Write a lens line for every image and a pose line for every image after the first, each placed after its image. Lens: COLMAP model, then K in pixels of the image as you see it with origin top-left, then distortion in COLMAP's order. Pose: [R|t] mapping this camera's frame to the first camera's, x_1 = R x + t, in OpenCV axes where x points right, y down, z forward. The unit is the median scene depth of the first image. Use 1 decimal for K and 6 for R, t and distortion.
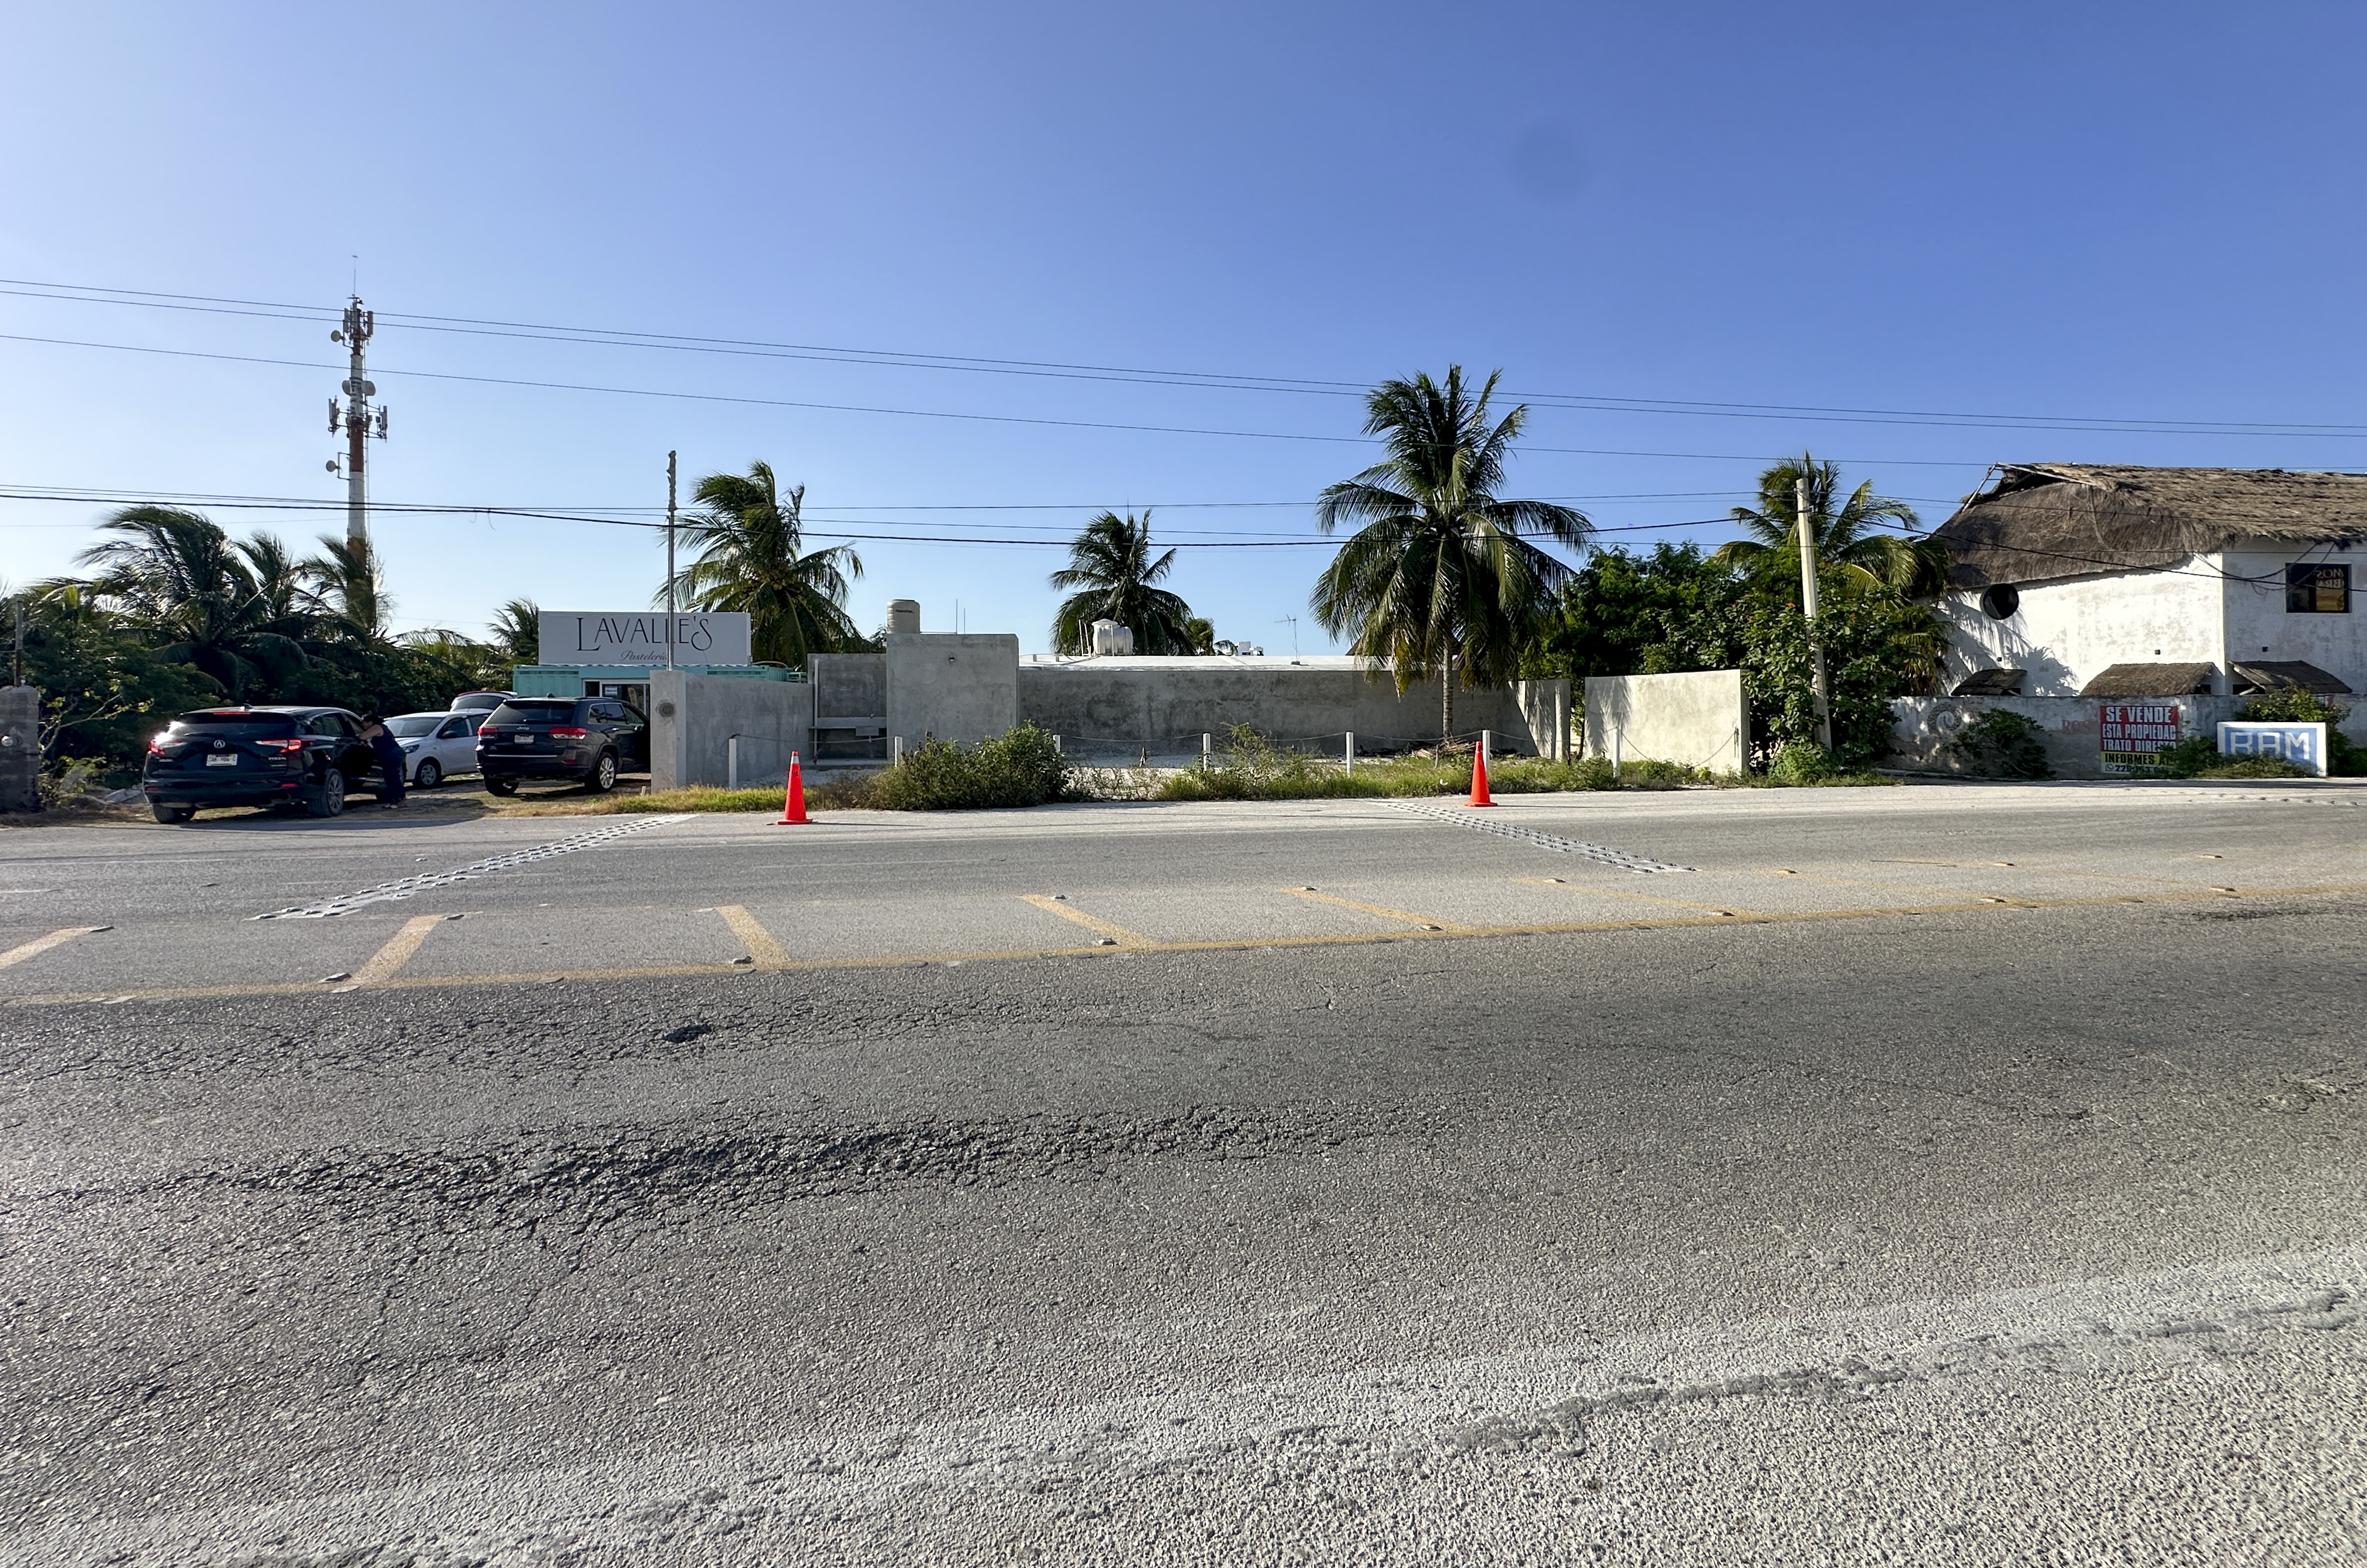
lens RADIAL K [[952.6, 0, 1214.9], [0, 952.6, 710.1], [0, 0, 1]] dist [-0.004464, 0.000628]
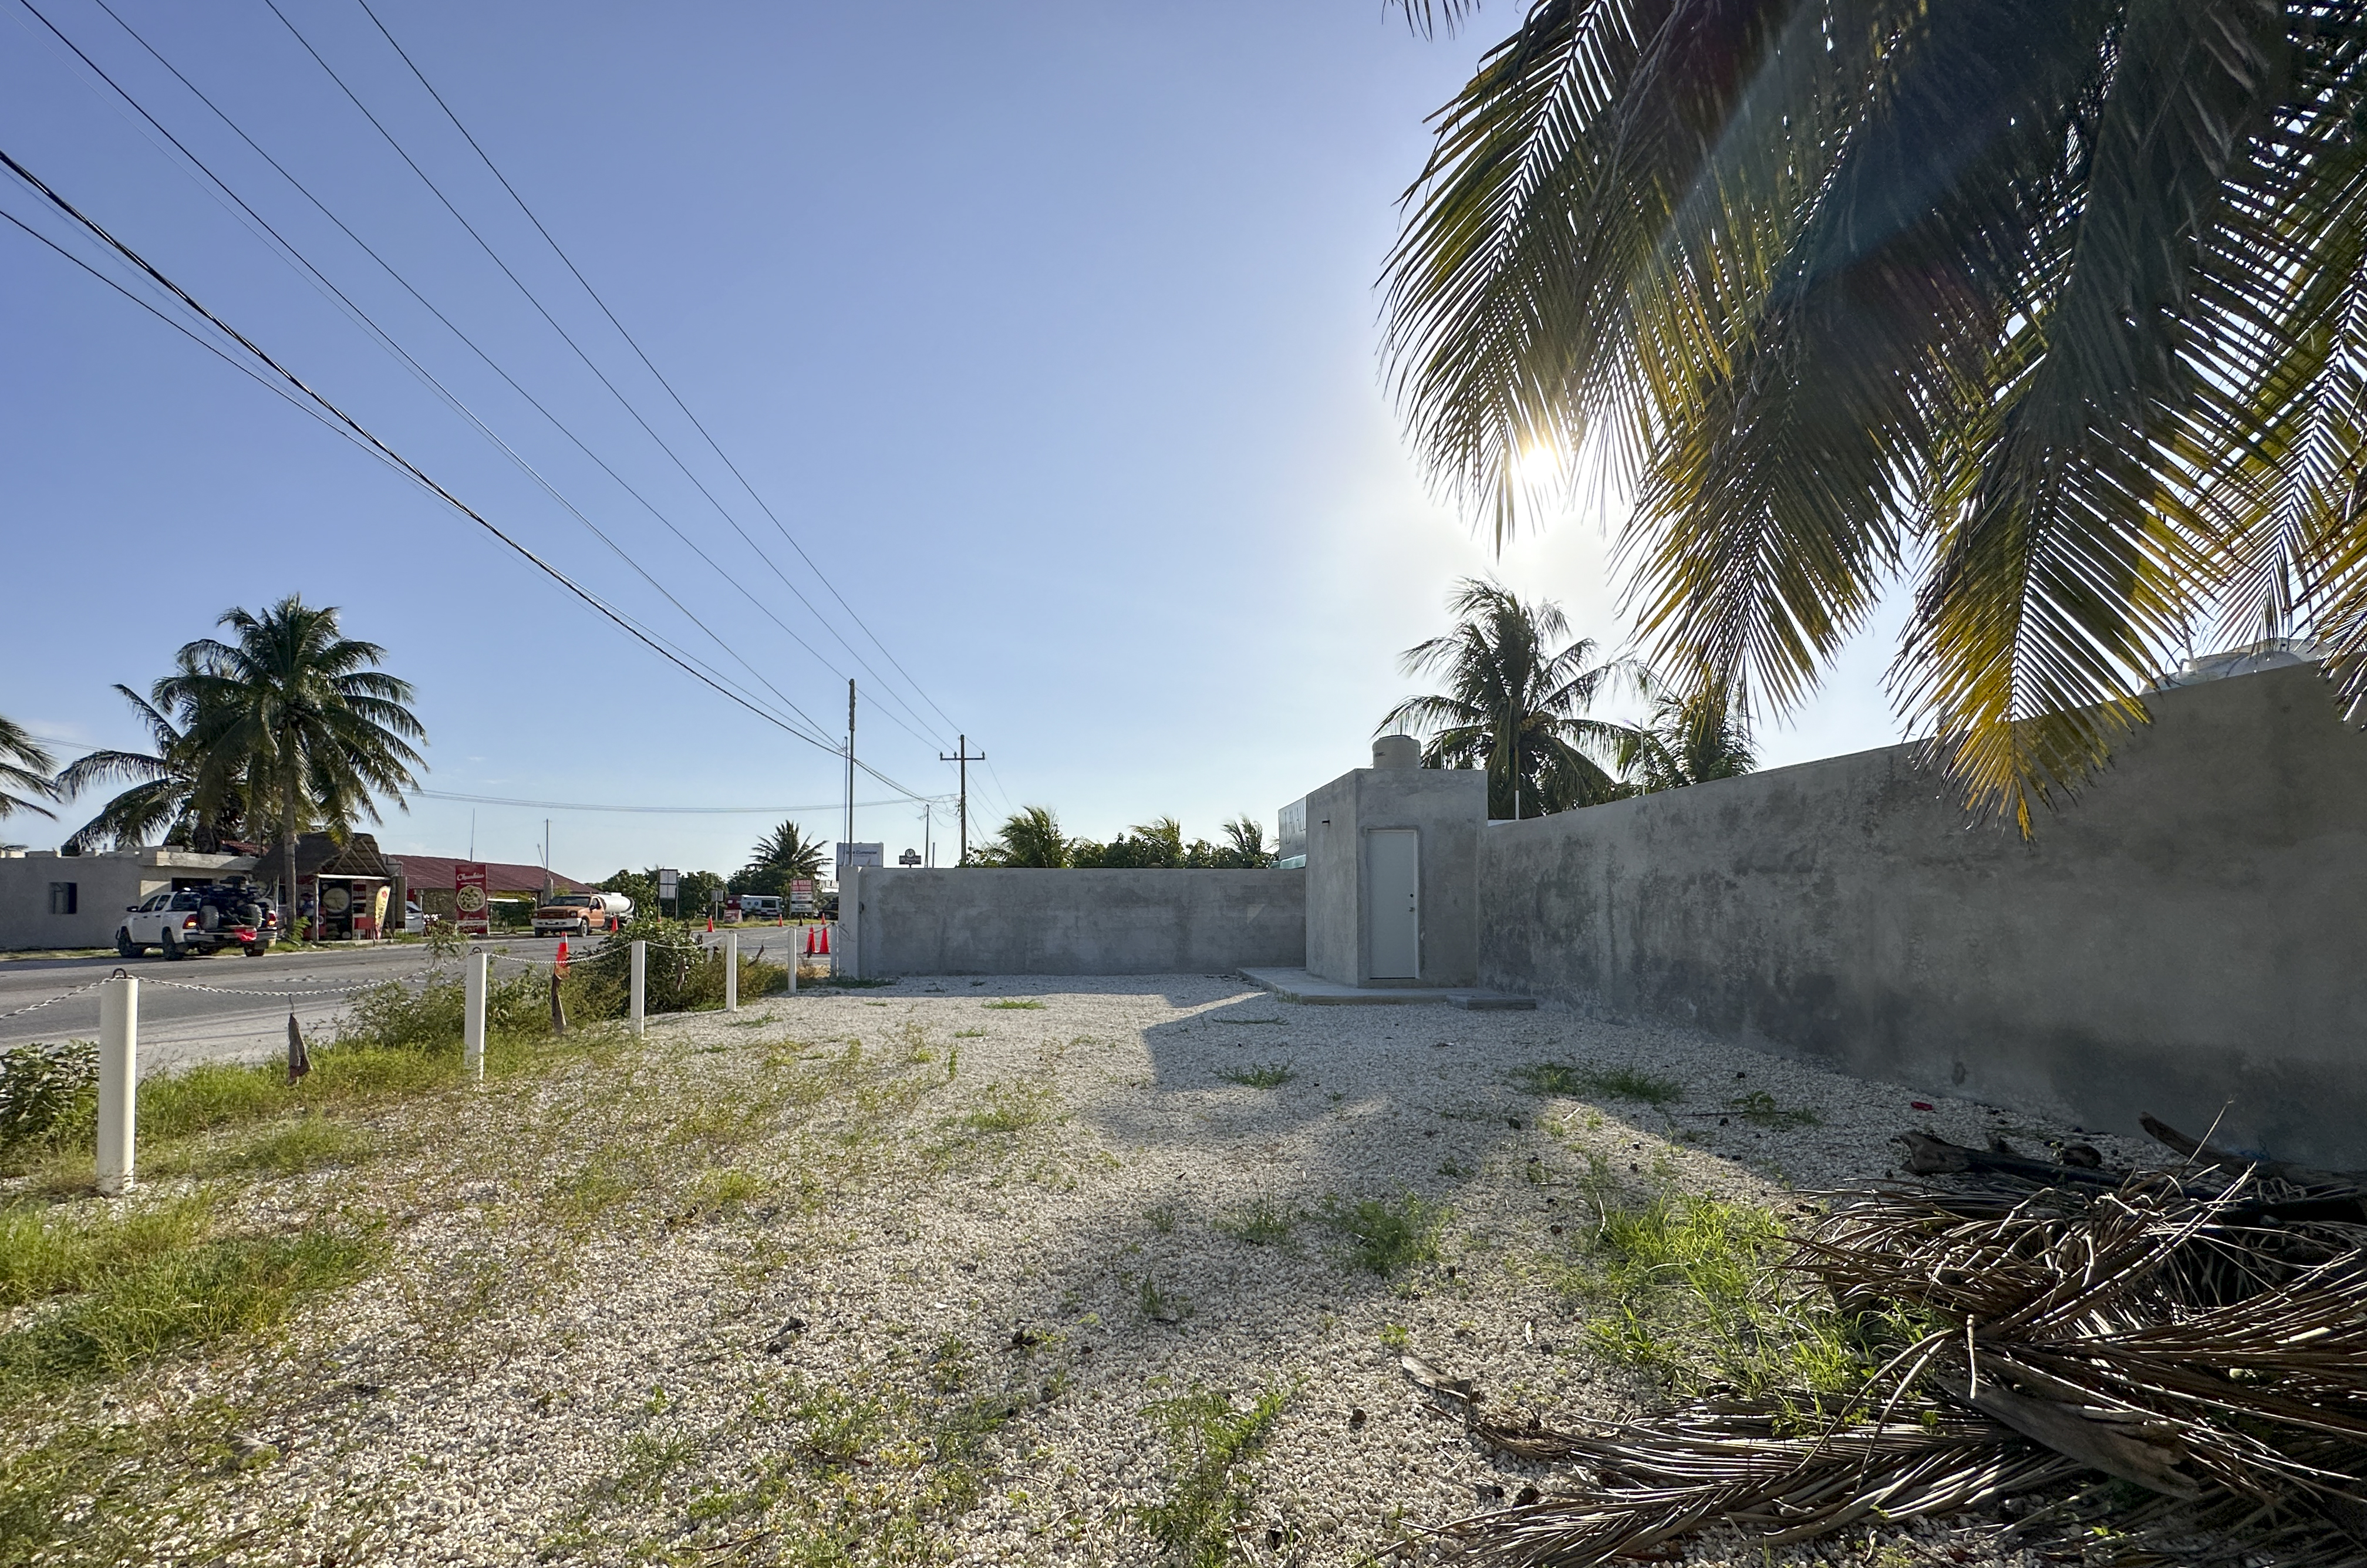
lens RADIAL K [[952.6, 0, 1175.8], [0, 952.6, 894.5], [0, 0, 1]] dist [-0.004464, 0.000628]
pose [[-0.054089, -0.007741, -0.998506, 0.365636], [-0.009648, 0.999927, -0.007229, 0.000512], [0.998489, 0.009243, -0.054160, 0.928559]]
